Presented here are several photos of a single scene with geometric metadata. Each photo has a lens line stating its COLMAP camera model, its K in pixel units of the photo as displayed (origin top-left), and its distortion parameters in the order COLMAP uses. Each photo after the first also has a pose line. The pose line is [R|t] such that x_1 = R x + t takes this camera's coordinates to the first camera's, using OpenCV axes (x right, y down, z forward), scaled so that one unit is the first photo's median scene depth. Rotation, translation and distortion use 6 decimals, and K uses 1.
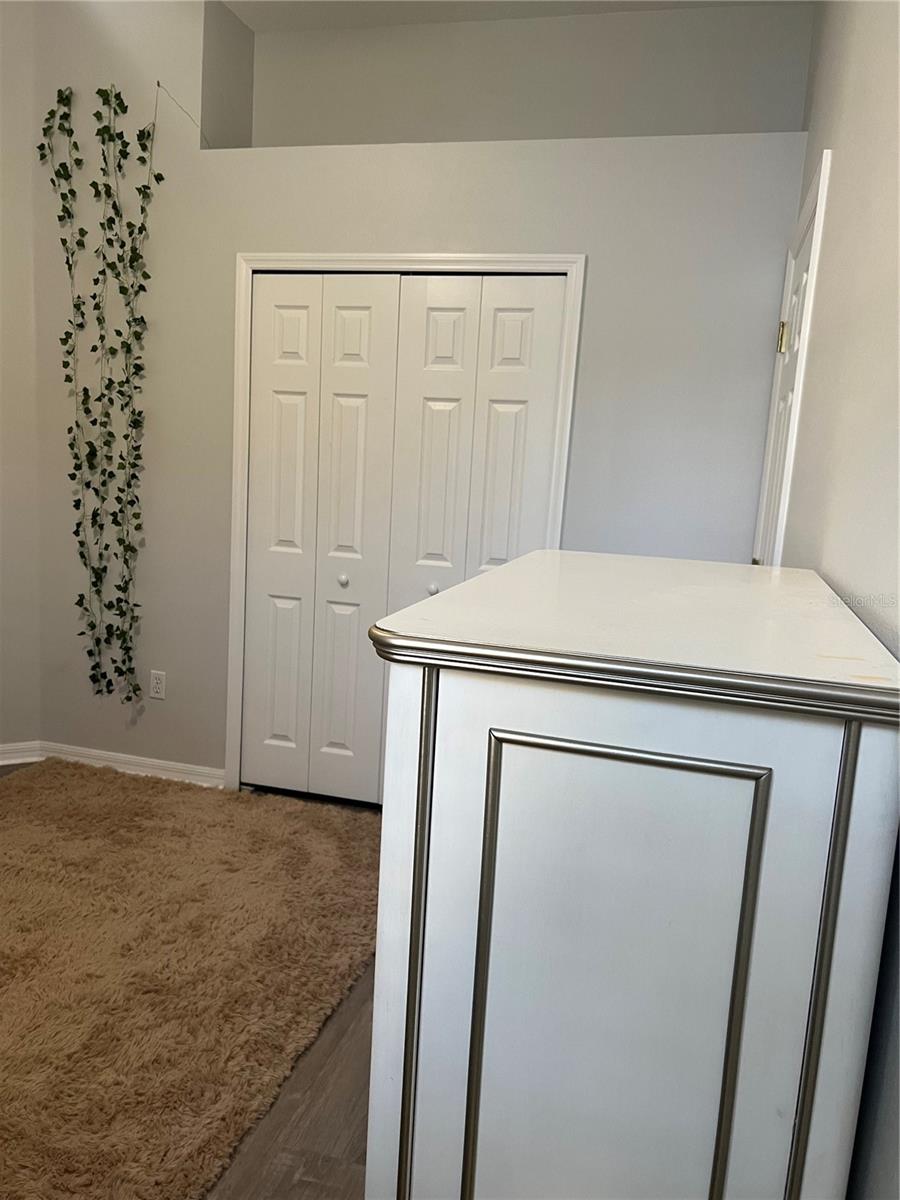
lens RADIAL K [[913.8, 0, 450.8], [0, 913.8, 569.1], [0, 0, 1]] dist [0.001176, -0.000400]
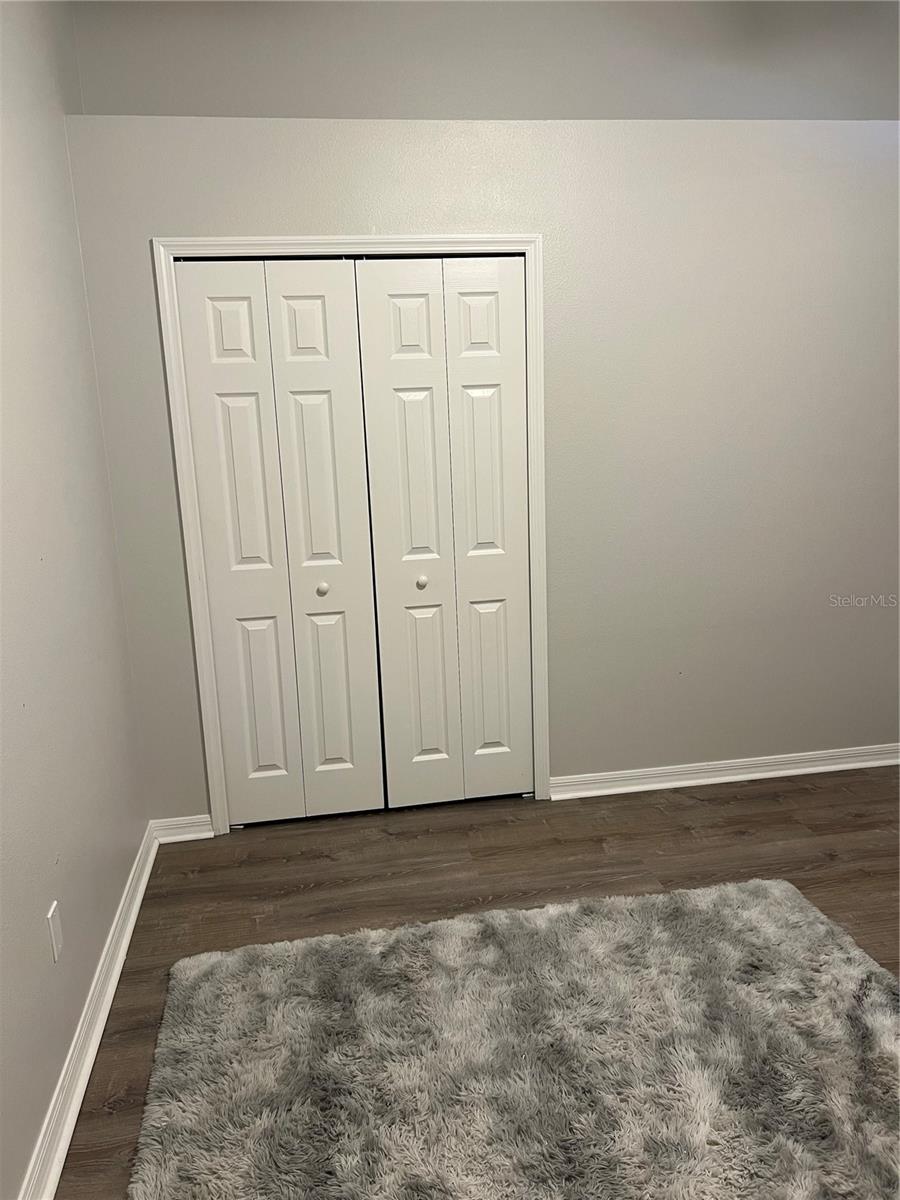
lens RADIAL K [[901.7, 0, 441.1], [0, 901.7, 607.2], [0, 0, 1]] dist [0.026345, -0.003729]
pose [[0.909647, -0.168382, 0.379724, -0.389136], [0.146613, 0.985469, 0.085769, -0.034188], [-0.388648, -0.022347, 0.921115, 0.093785]]
